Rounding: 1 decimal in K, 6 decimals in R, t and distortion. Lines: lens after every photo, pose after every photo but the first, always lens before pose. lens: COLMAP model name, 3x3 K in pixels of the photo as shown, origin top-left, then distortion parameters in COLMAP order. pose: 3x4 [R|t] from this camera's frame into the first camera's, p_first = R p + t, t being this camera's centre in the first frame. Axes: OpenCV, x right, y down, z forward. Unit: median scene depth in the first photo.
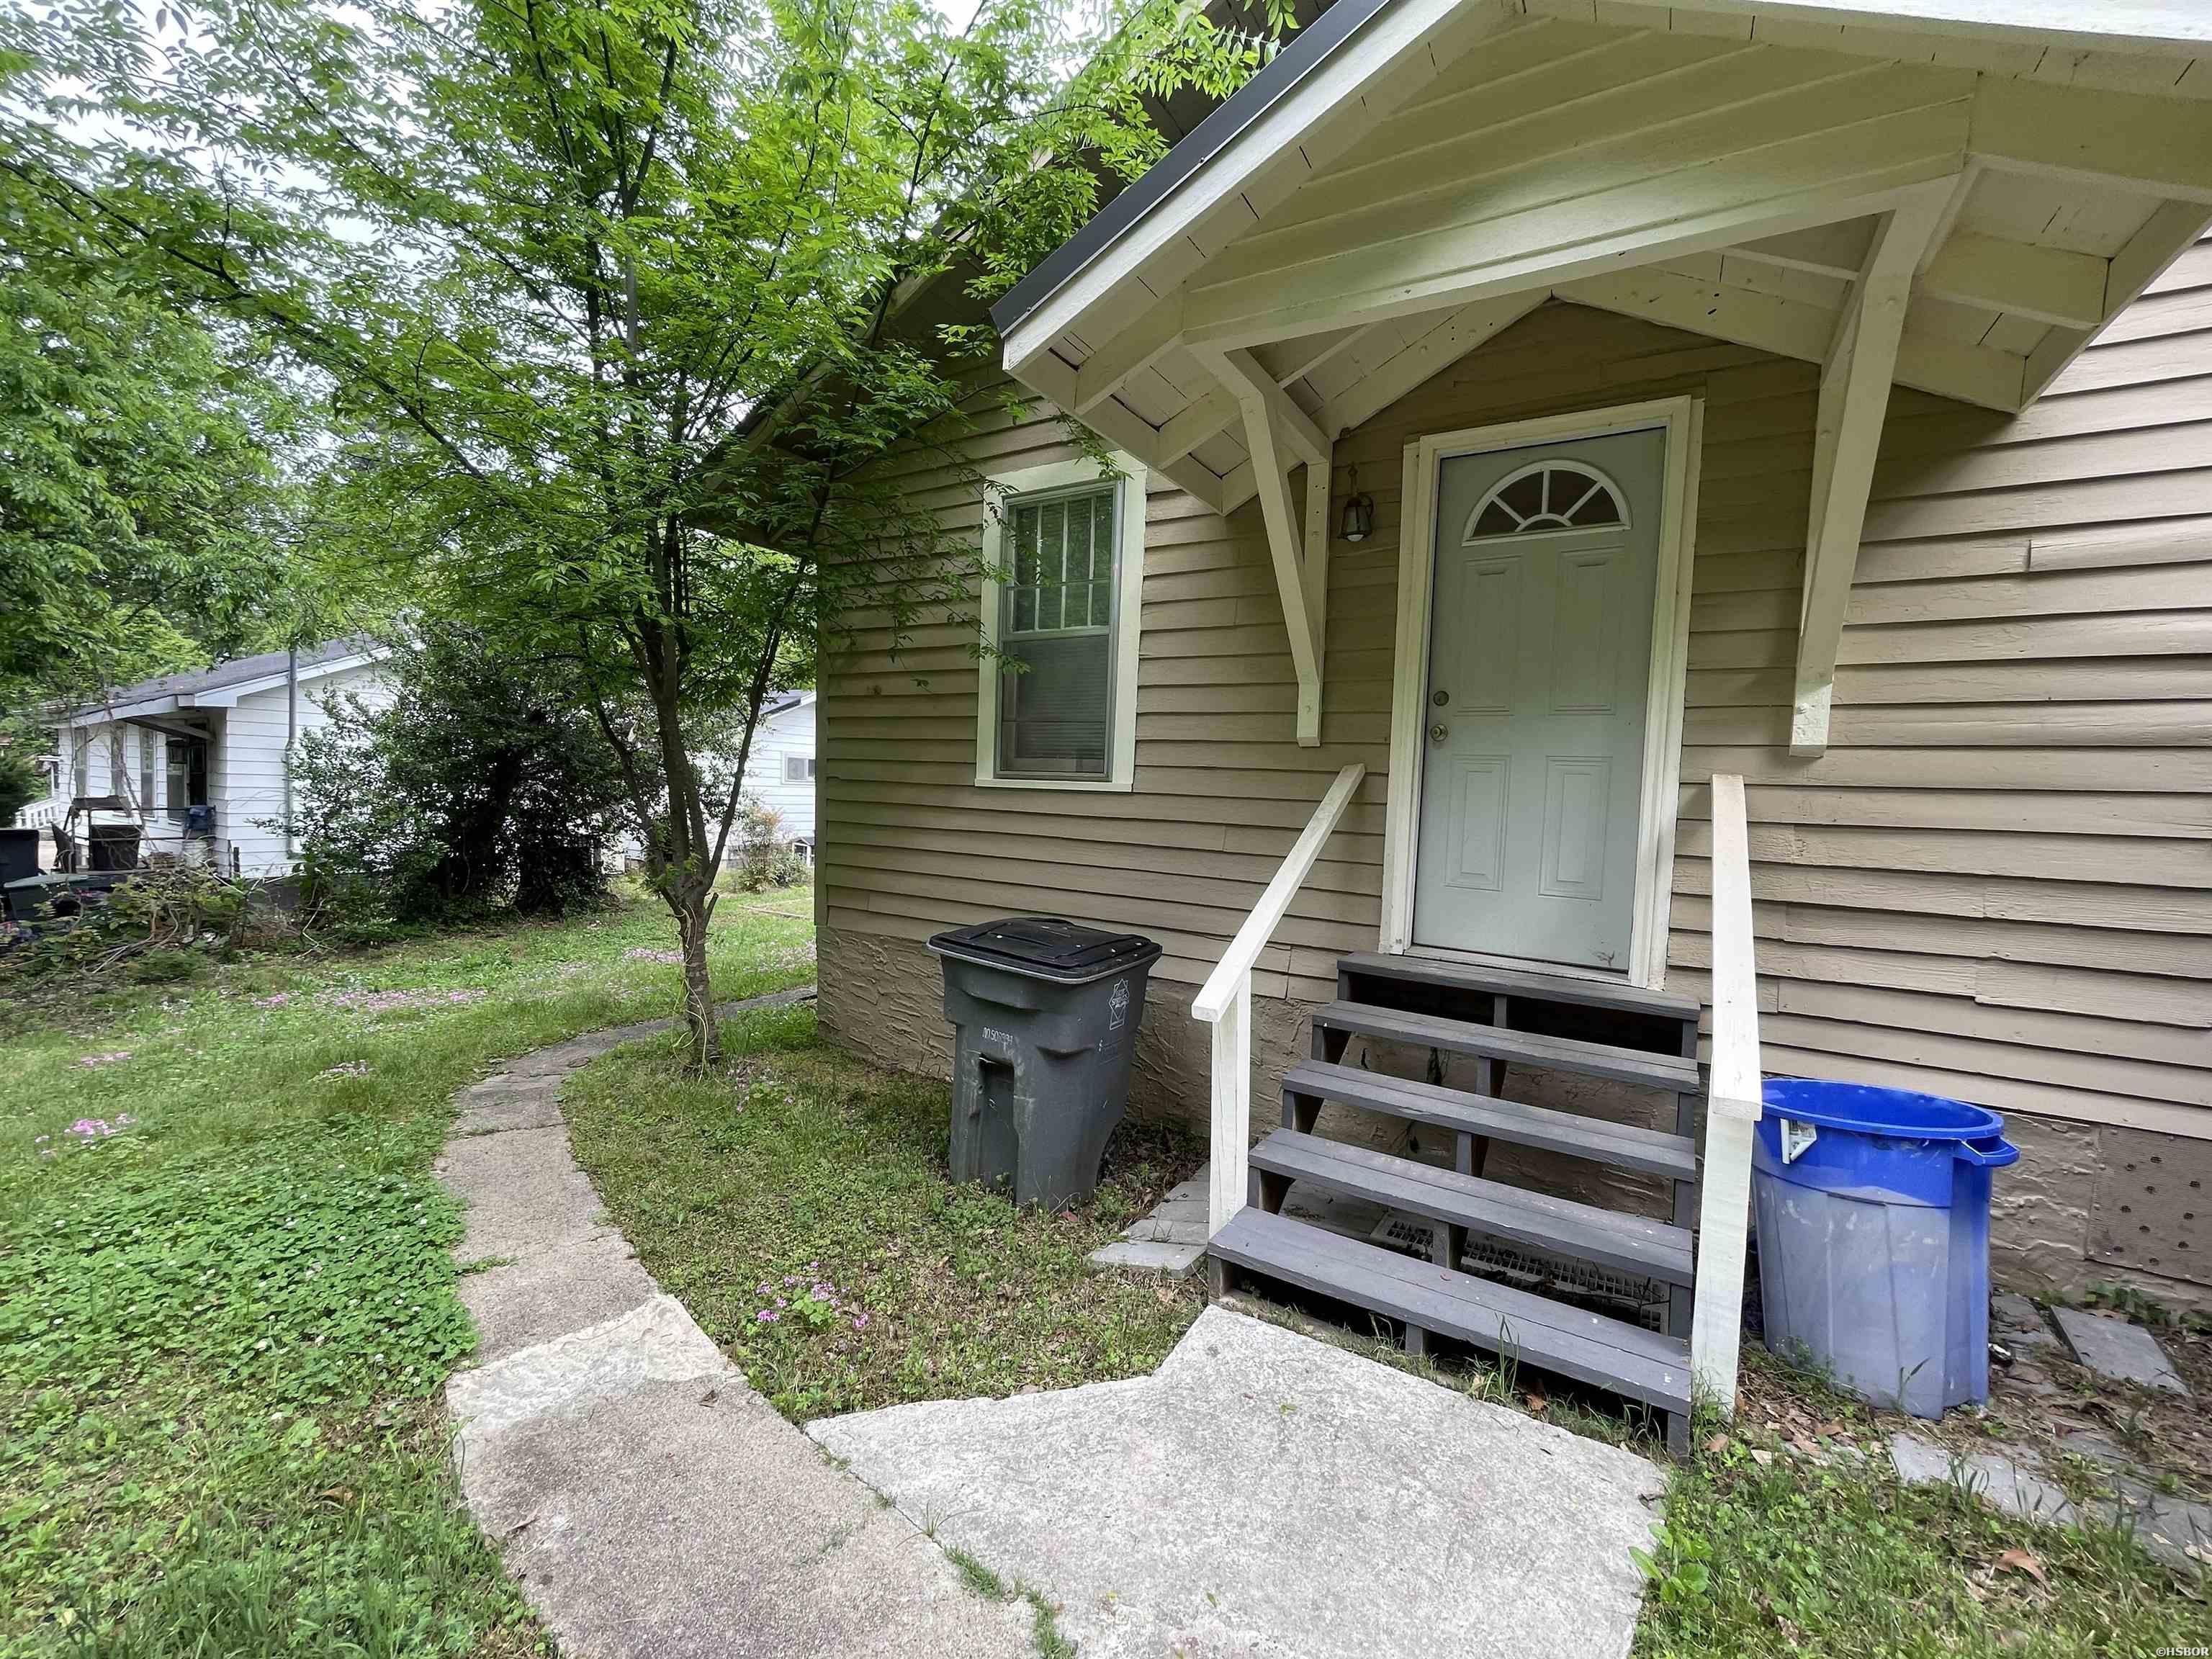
lens RADIAL K [[896.5, 0, 1106.0], [0, 896.5, 829.5], [0, 0, 1]] dist [-0.000300, -0.000017]
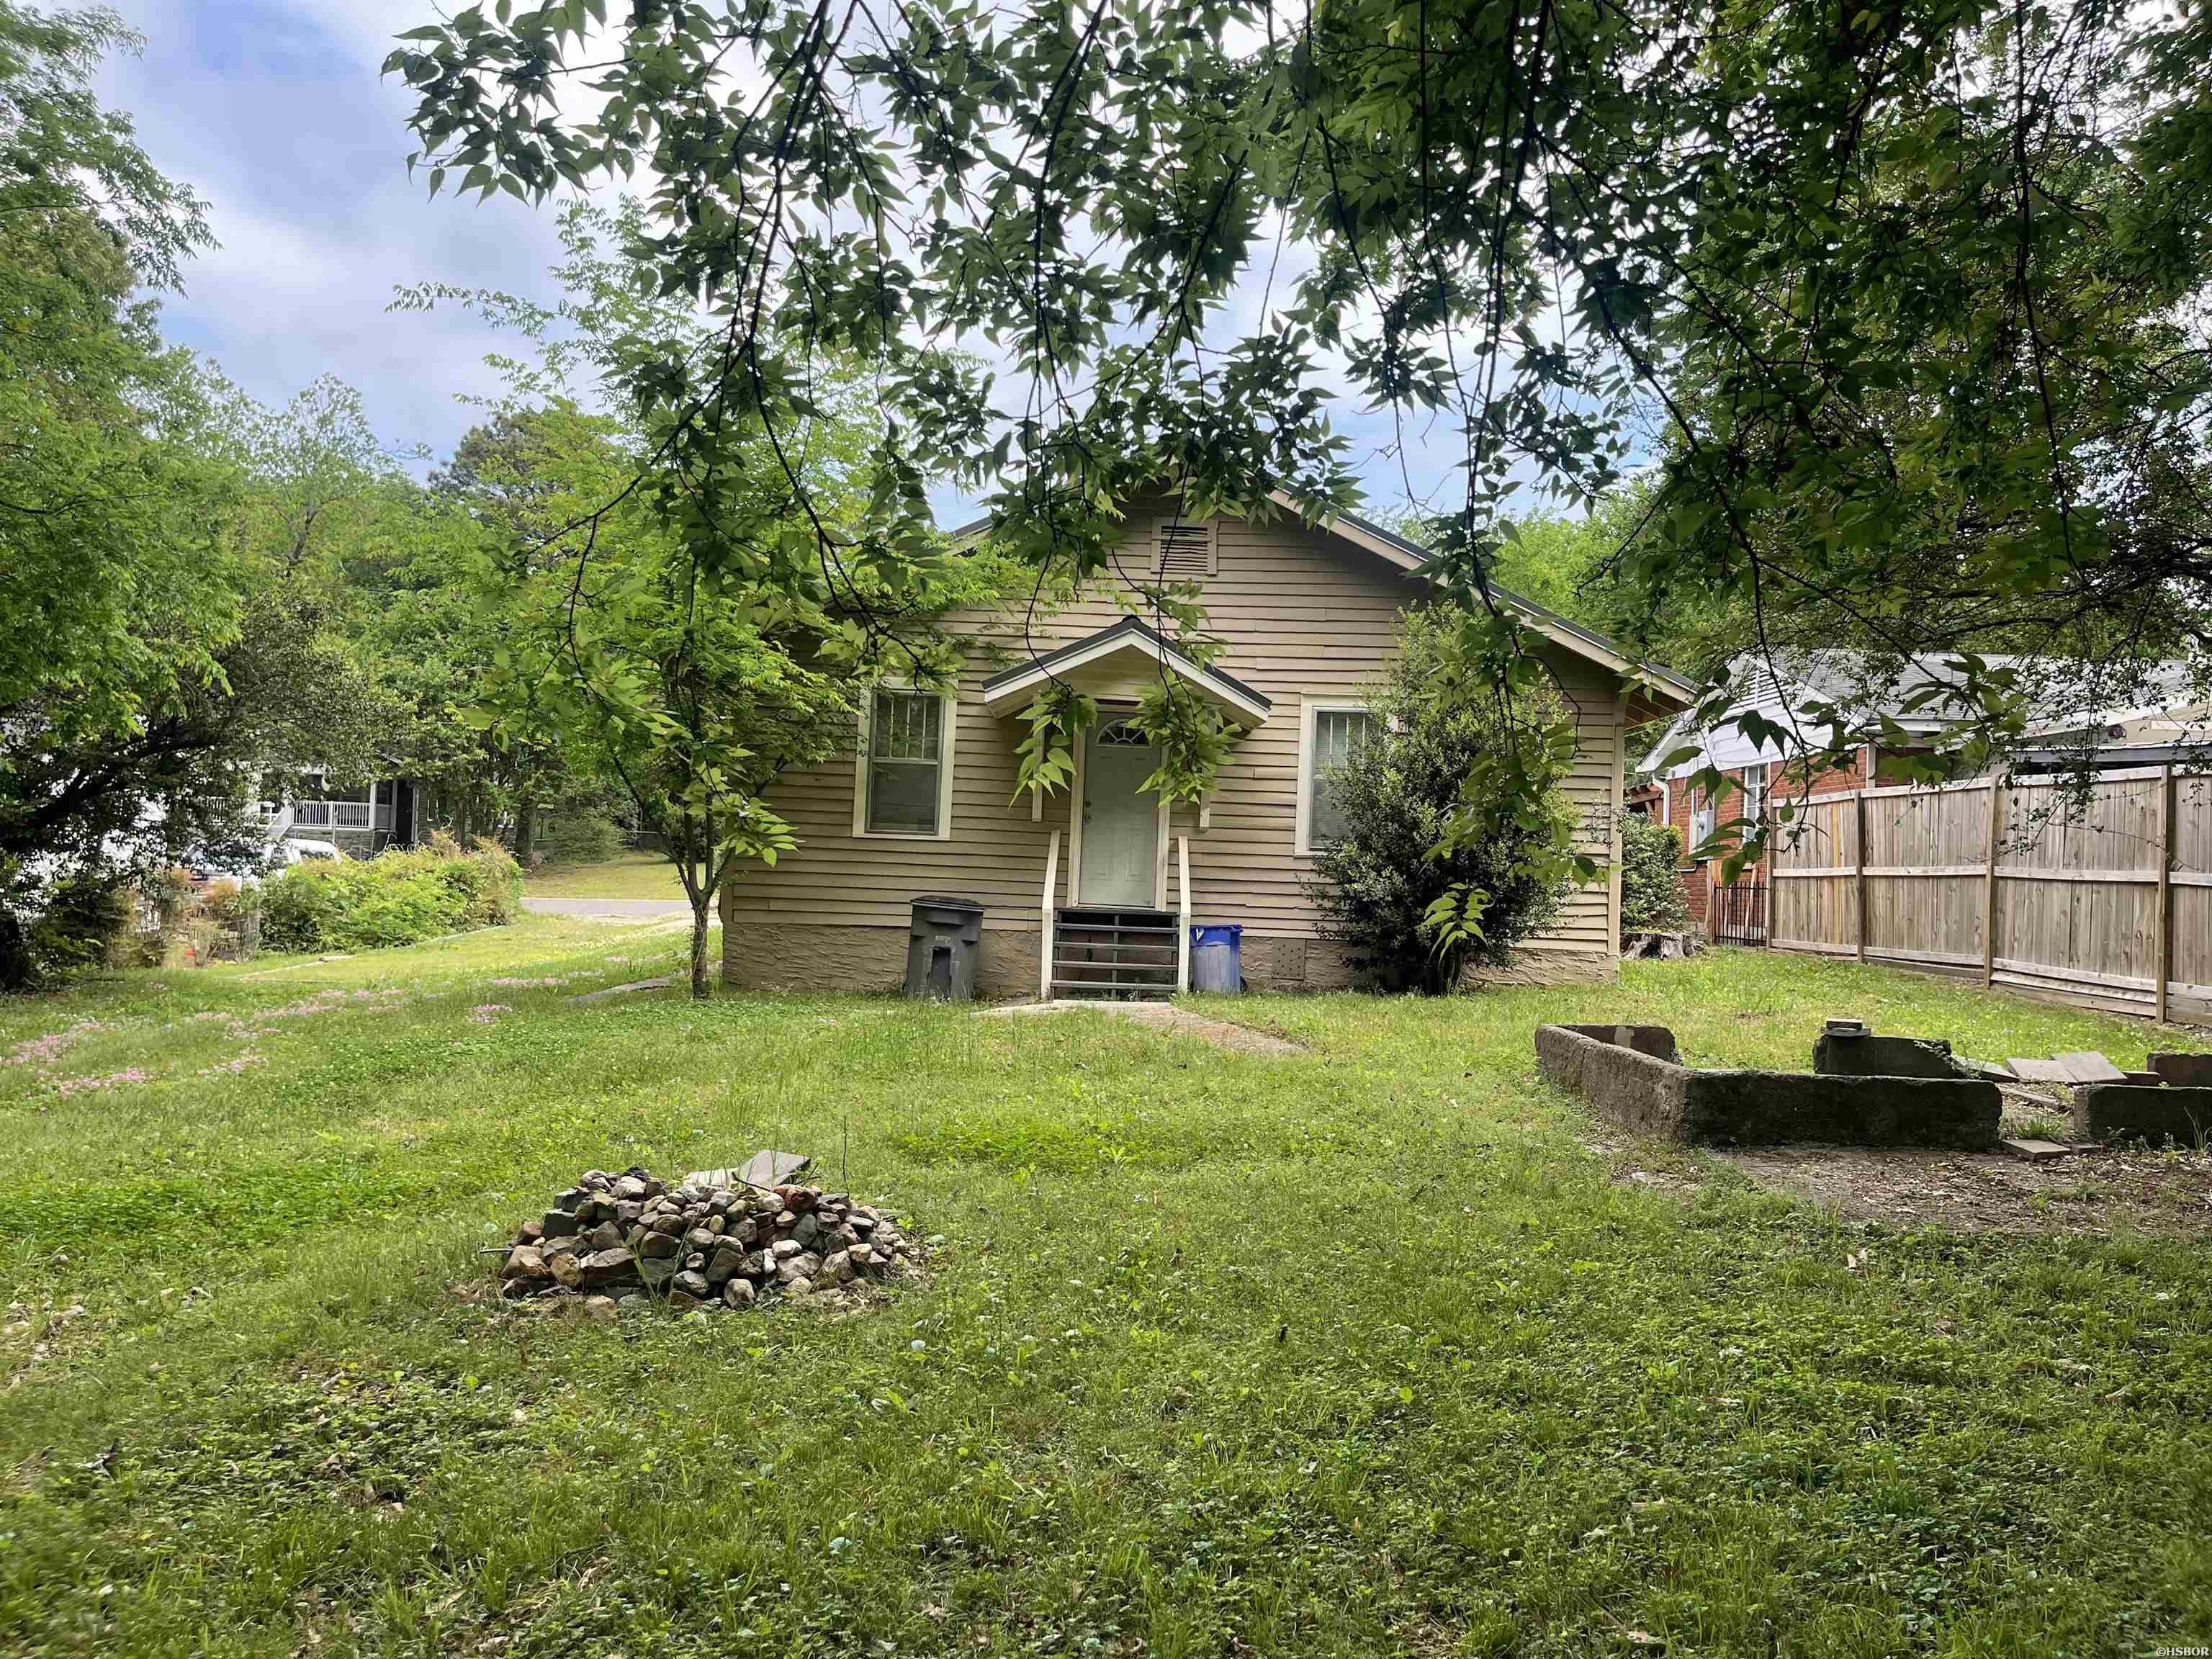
lens RADIAL K [[1622.7, 0, 1106.0], [0, 1622.7, 829.5], [0, 0, 1]] dist [0.046022, -0.058993]
pose [[0.853159, 0.010110, 0.521553, -2.093029], [0.015710, 0.998861, -0.045060, 0.139970], [-0.521414, 0.046637, 0.852028, -3.101678]]
